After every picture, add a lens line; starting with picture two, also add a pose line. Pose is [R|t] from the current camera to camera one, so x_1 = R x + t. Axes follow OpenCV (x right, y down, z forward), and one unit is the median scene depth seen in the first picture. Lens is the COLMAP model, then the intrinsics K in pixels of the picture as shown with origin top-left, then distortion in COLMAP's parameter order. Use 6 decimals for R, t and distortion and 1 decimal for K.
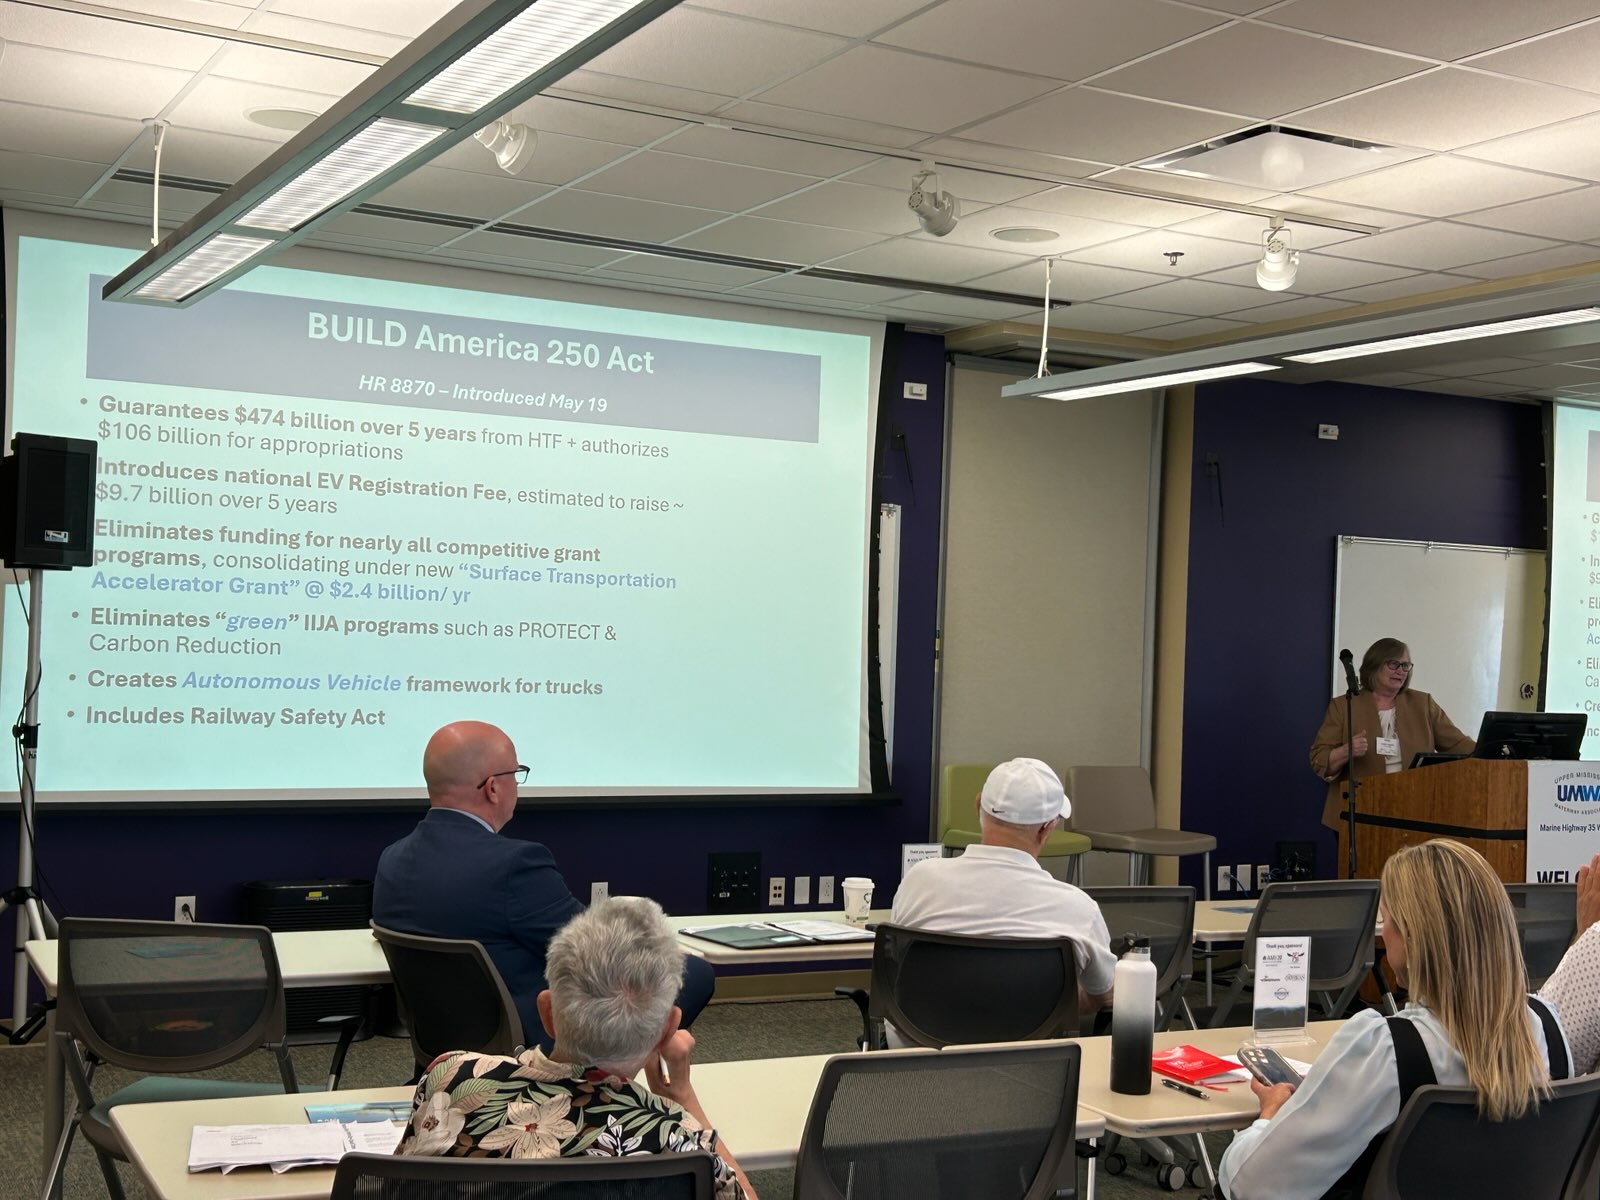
lens RADIAL K [[2065.2, 0, 797.1], [0, 2065.2, 605.1], [0, 0, 1]] dist [0.044962, 0.000000]
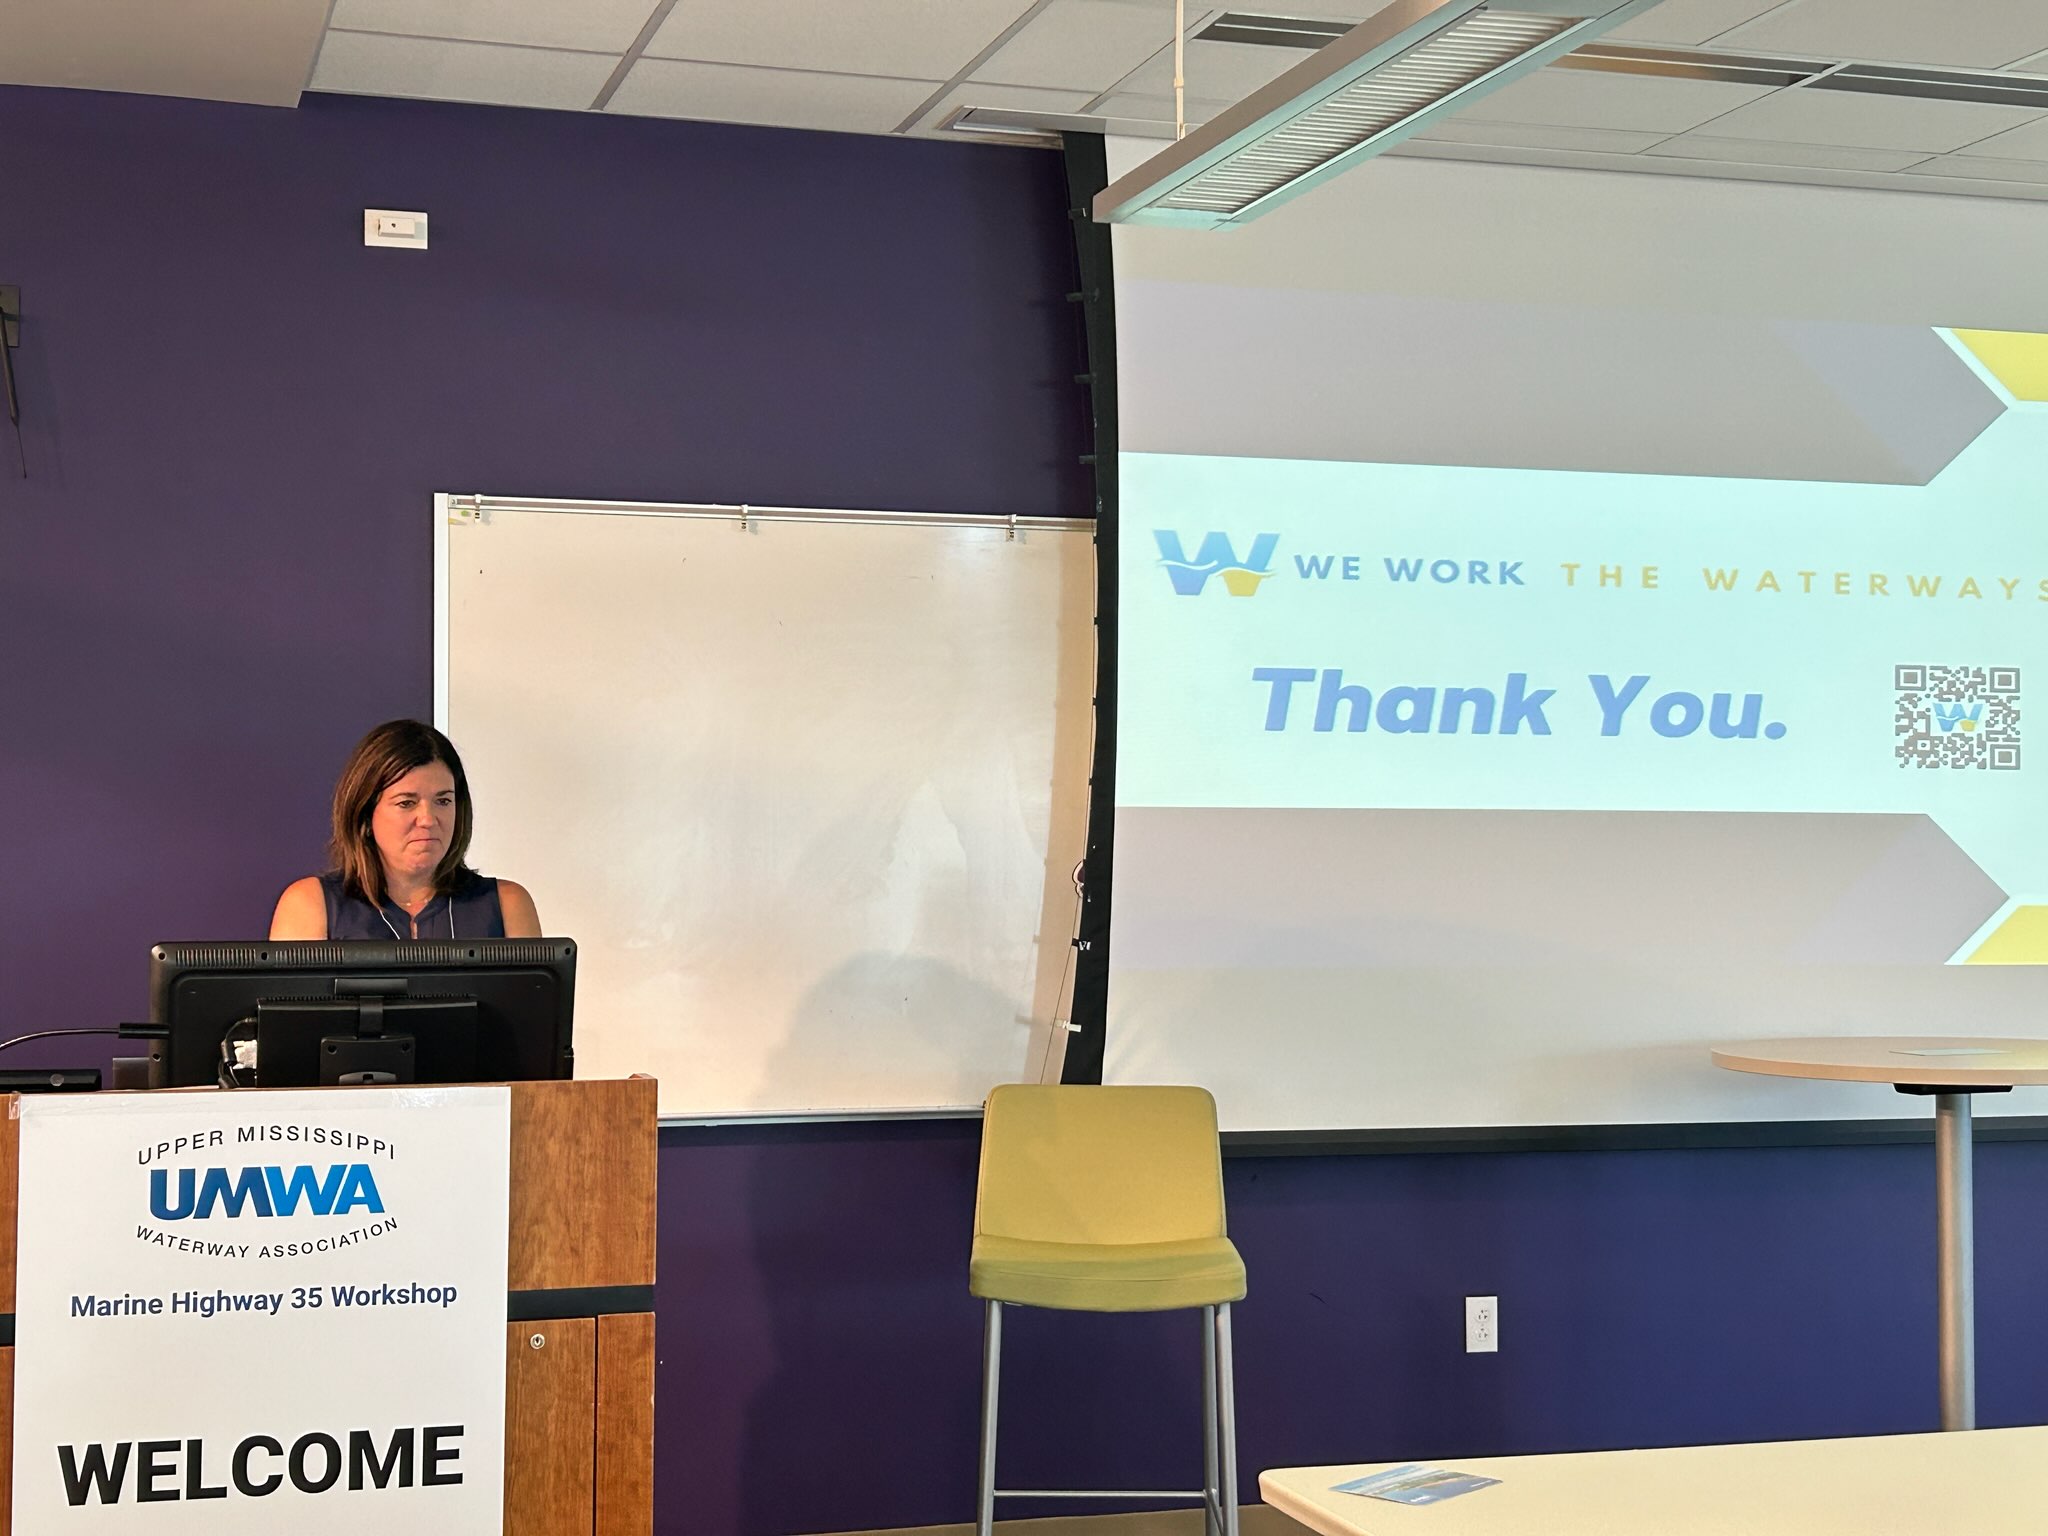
lens RADIAL K [[3028.8, 0, 1018.5], [0, 3028.8, 771.6], [0, 0, 1]] dist [0.035015, 0.000000]
pose [[0.978191, -0.037833, -0.204234, 0.590493], [0.035747, 0.999264, -0.013893, 0.036937], [0.204609, 0.006289, 0.978824, 0.570047]]
